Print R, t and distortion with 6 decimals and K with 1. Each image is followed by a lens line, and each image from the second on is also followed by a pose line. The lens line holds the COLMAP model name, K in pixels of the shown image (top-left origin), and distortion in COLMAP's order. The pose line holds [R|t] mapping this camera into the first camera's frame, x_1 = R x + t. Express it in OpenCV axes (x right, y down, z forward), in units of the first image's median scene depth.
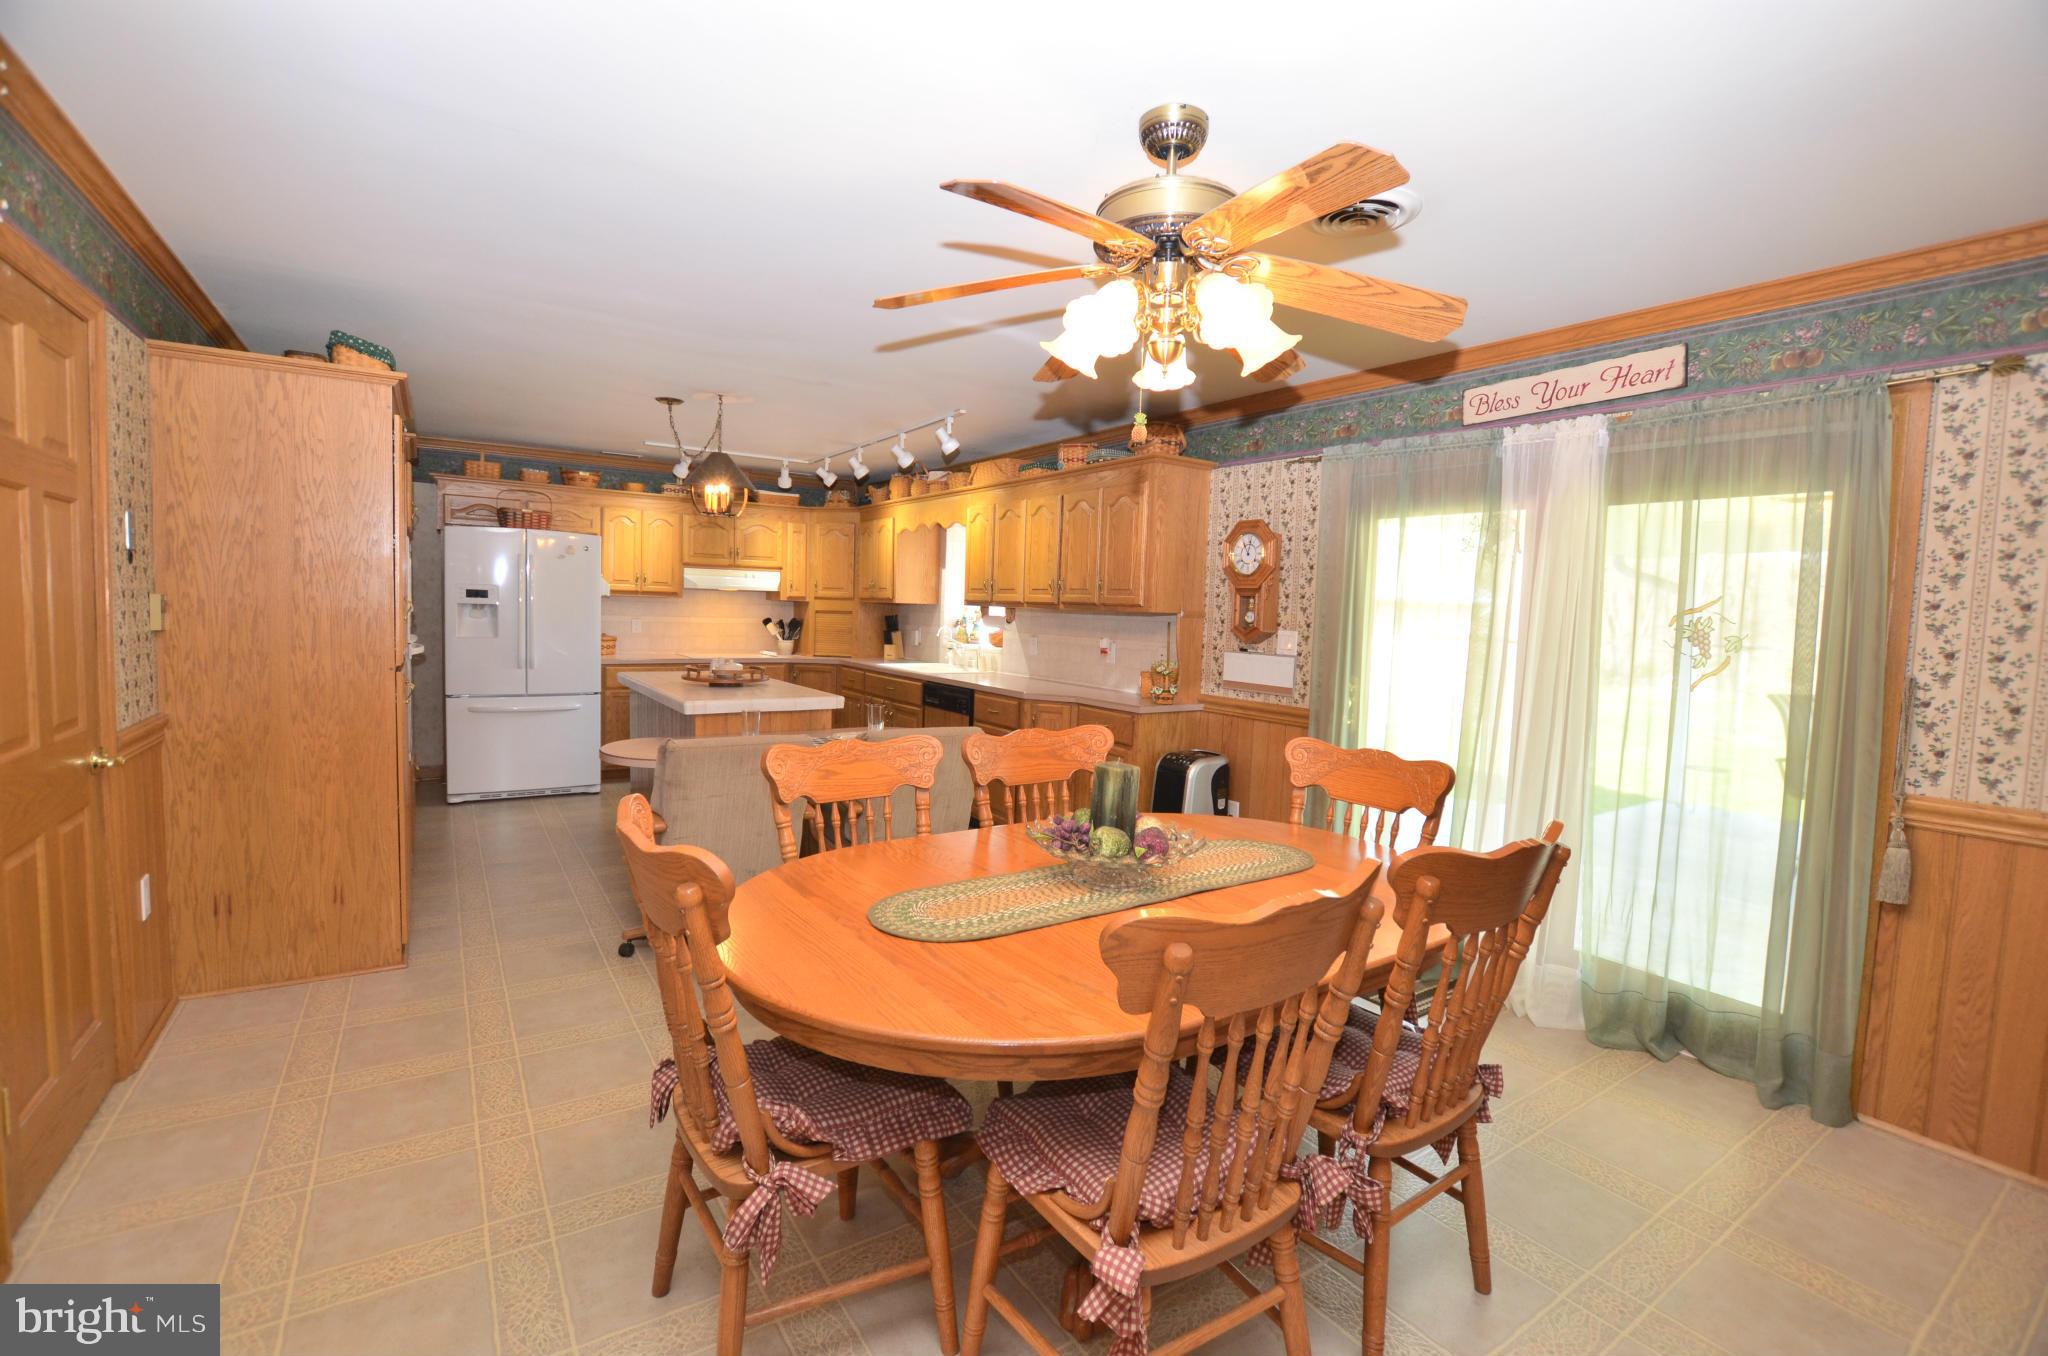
lens RADIAL K [[897.4, 0, 1030.4], [0, 897.4, 674.3], [0, 0, 1]] dist [-0.036980, 0.004880]
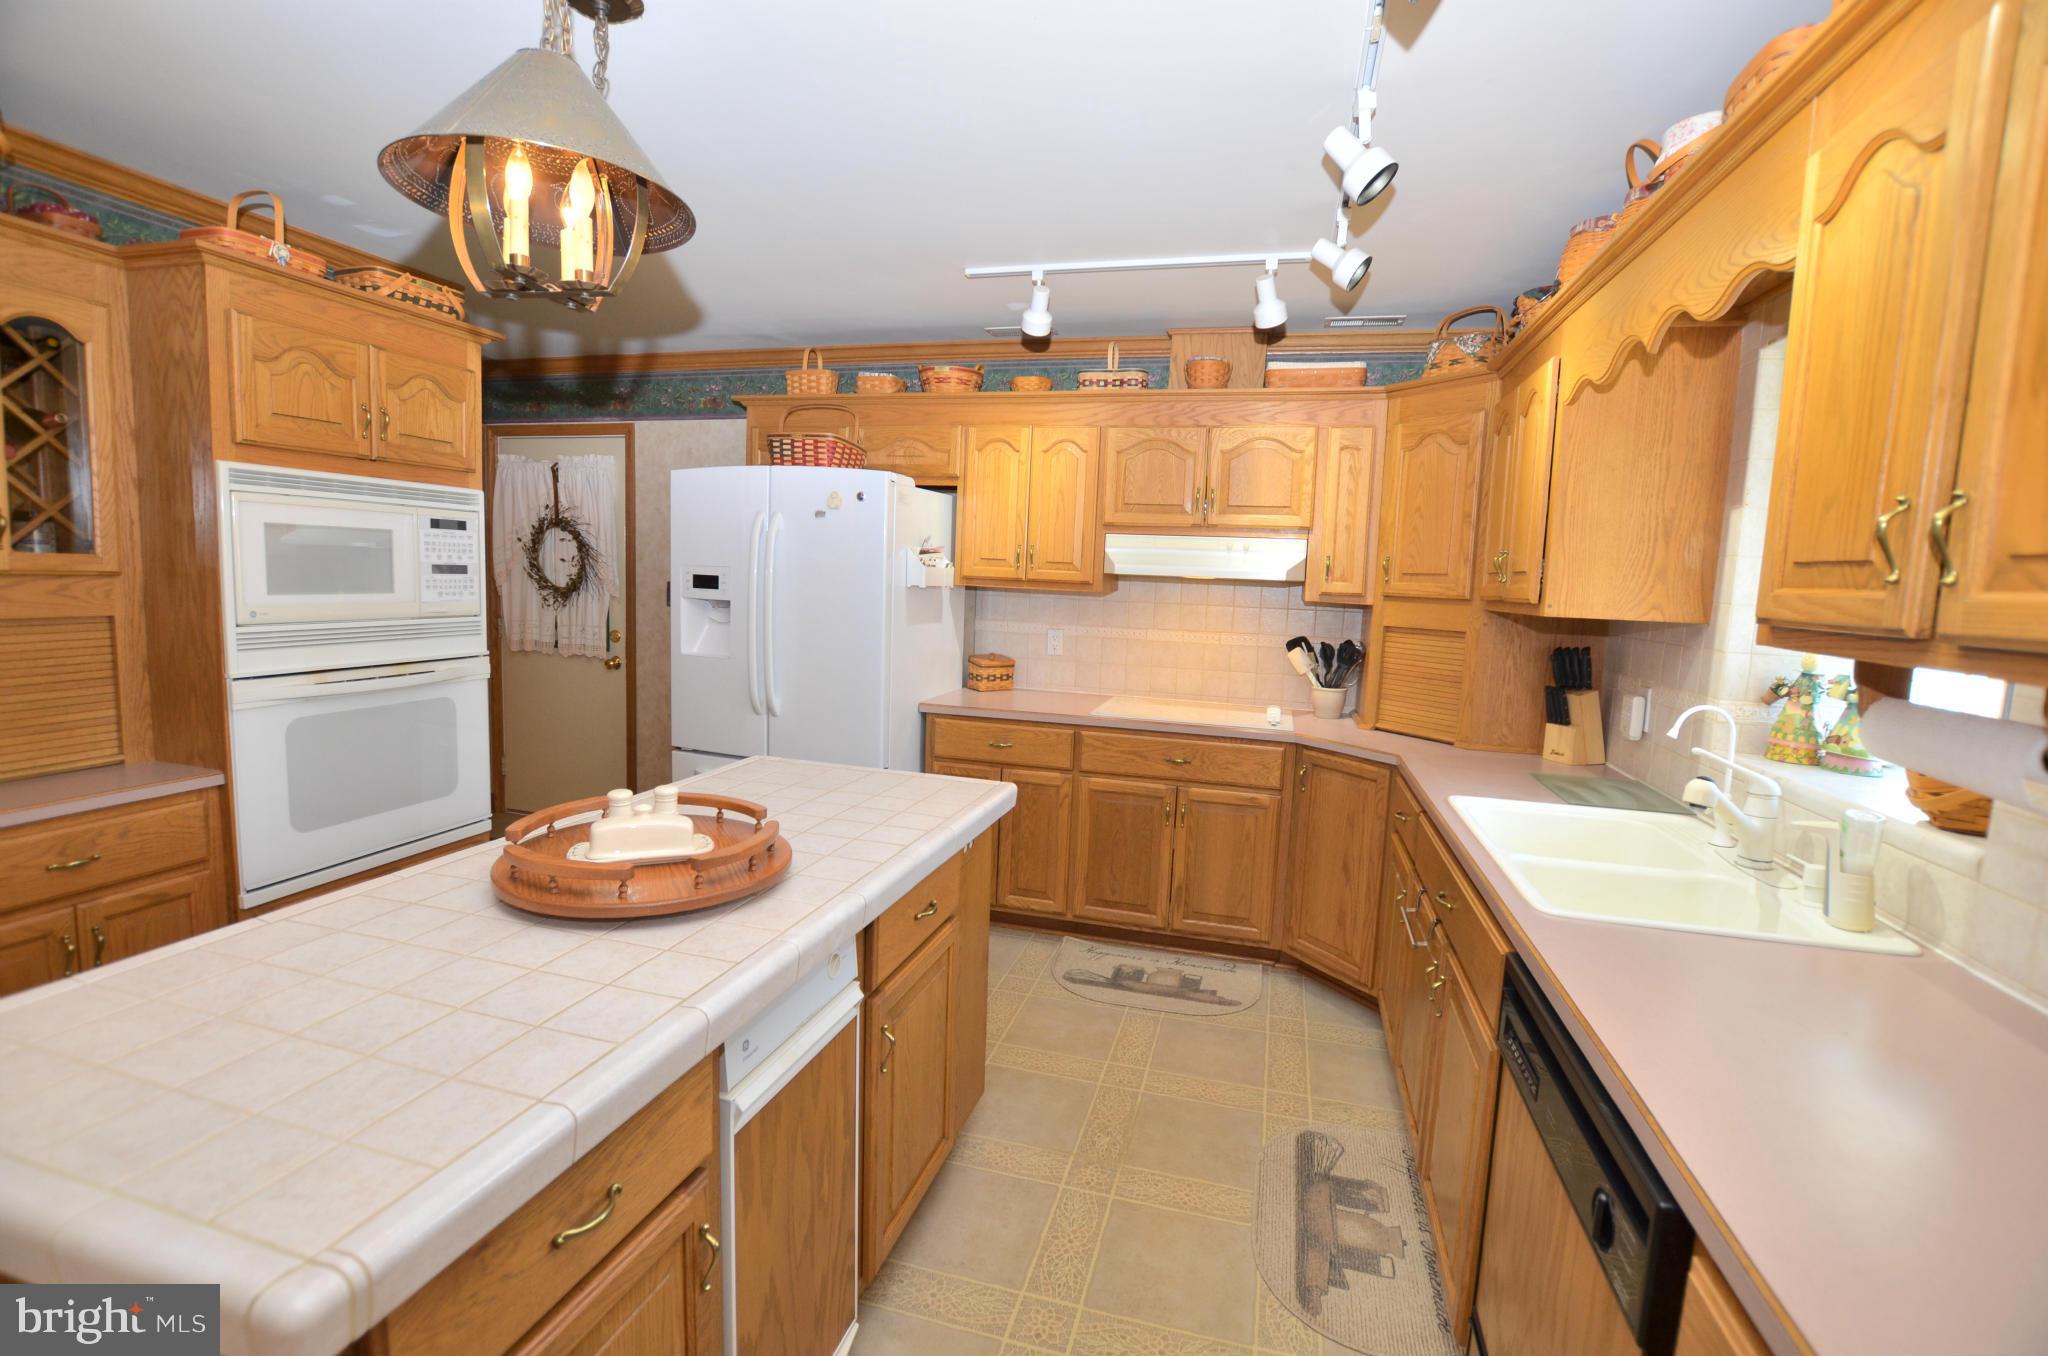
lens RADIAL K [[897.4, 0, 1030.4], [0, 897.4, 674.3], [0, 0, 1]] dist [-0.036980, 0.004880]
pose [[0.652080, 0.077350, -0.754194, -0.025556], [-0.073900, 0.996530, 0.038310, -0.056400], [0.754540, 0.030754, 0.655533, 0.637743]]
